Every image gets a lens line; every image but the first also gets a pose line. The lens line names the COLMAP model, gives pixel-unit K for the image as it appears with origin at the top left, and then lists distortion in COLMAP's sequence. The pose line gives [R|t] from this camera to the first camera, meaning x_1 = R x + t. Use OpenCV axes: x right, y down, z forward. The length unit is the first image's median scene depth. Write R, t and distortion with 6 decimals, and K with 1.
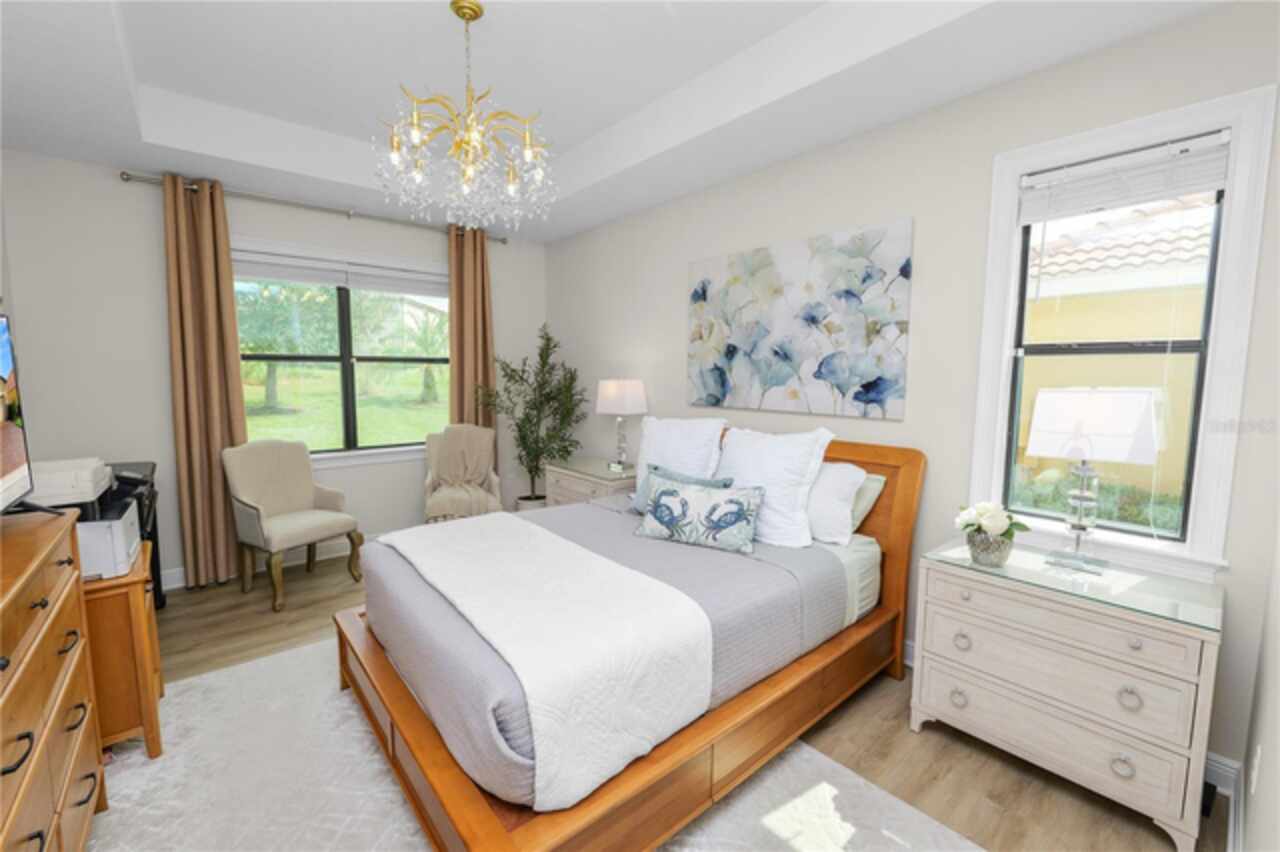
lens RADIAL K [[523.1, 0, 634.0], [0, 523.1, 426.8], [0, 0, 1]] dist [-0.012445, 0.000876]
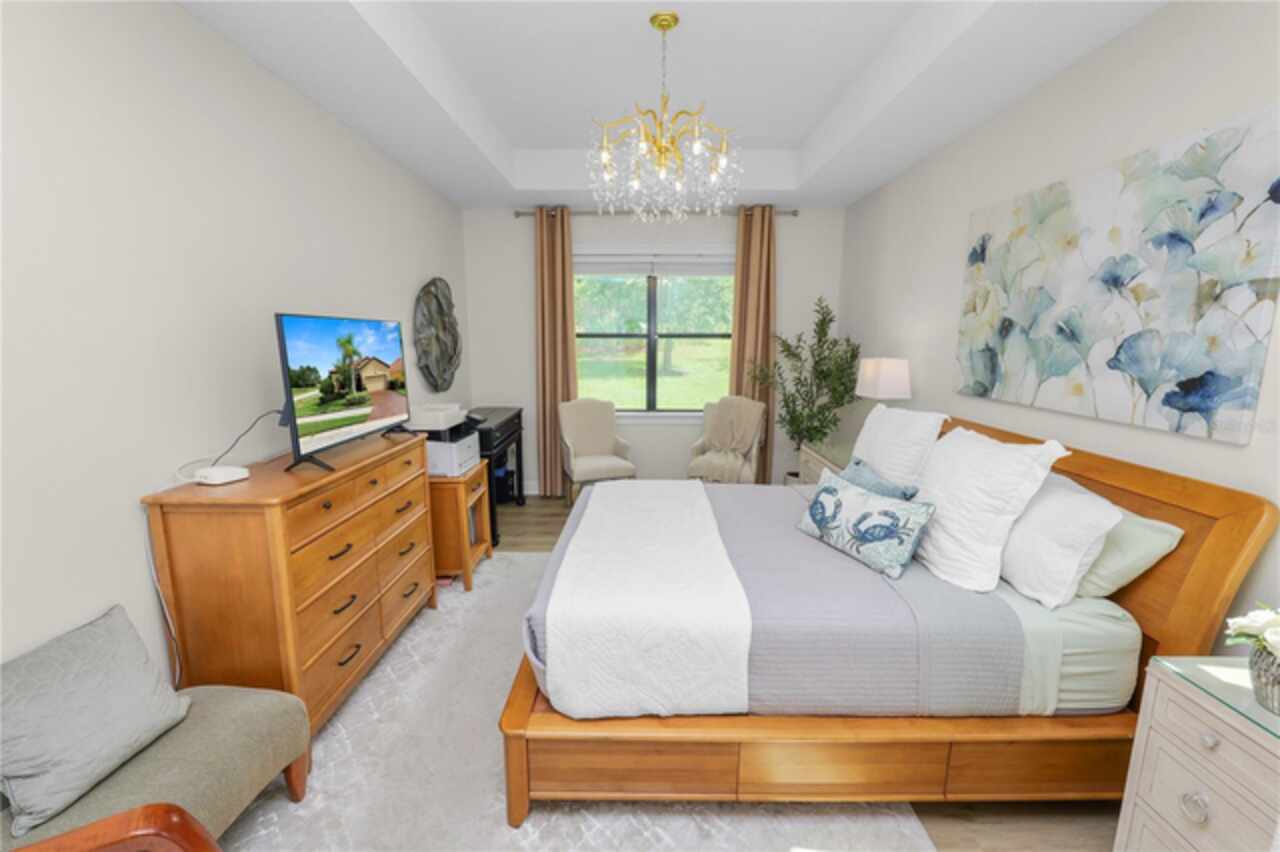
lens RADIAL K [[523.1, 0, 642.3], [0, 523.1, 431.0], [0, 0, 1]] dist [-0.012445, 0.000876]
pose [[0.758065, 0.112481, -0.642406, 0.319350], [-0.066409, 0.993208, 0.095540, -0.034241], [0.648789, -0.029764, 0.760386, 0.079979]]
